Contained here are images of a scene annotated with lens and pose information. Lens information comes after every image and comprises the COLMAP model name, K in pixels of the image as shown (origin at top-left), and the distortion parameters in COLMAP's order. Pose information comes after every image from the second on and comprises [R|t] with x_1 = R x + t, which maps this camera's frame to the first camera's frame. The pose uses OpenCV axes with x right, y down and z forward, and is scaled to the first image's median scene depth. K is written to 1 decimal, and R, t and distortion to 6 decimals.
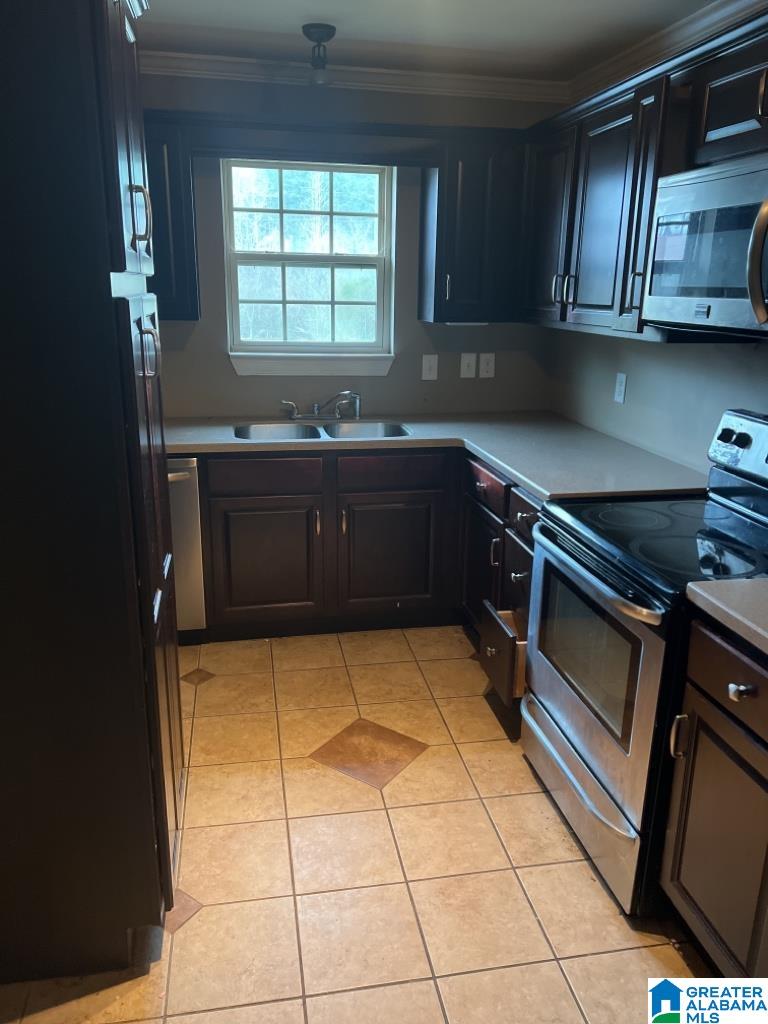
lens RADIAL K [[764.6, 0, 395.7], [0, 764.6, 515.7], [0, 0, 1]] dist [0.043032, -0.042436]
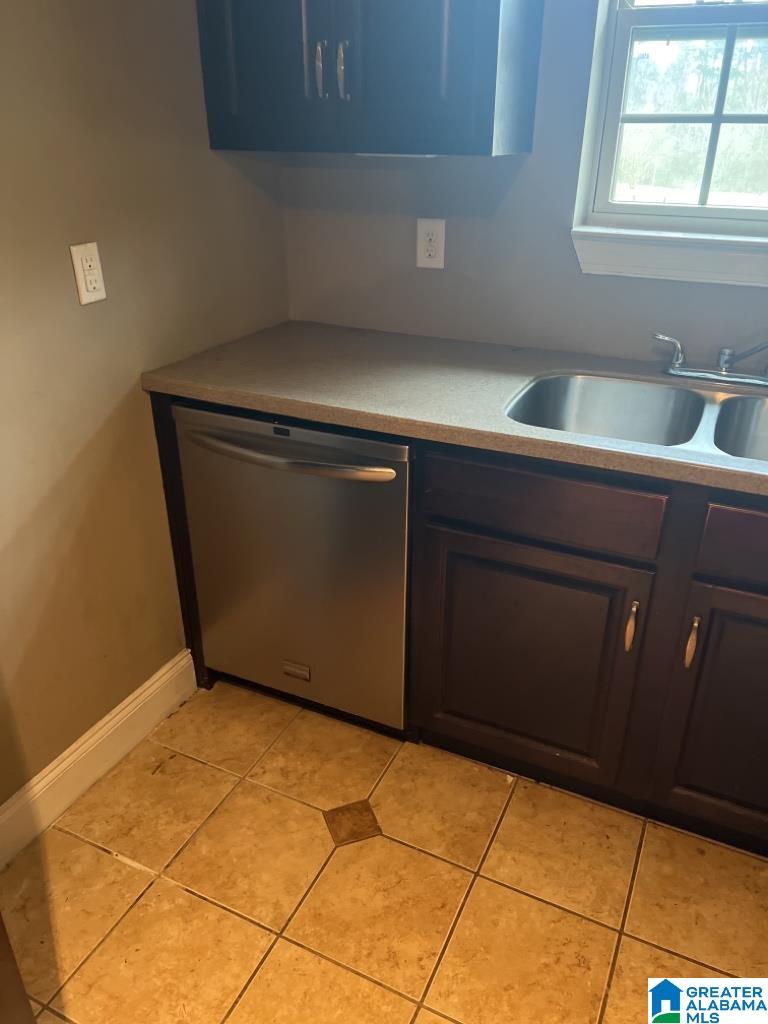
lens RADIAL K [[764.6, 0, 395.7], [0, 764.6, 515.7], [0, 0, 1]] dist [0.043032, -0.042436]
pose [[0.800676, 0.254437, -0.542383, 0.016885], [-0.160925, 0.963402, 0.214380, -0.125205], [0.577079, -0.084366, 0.812319, 0.529624]]
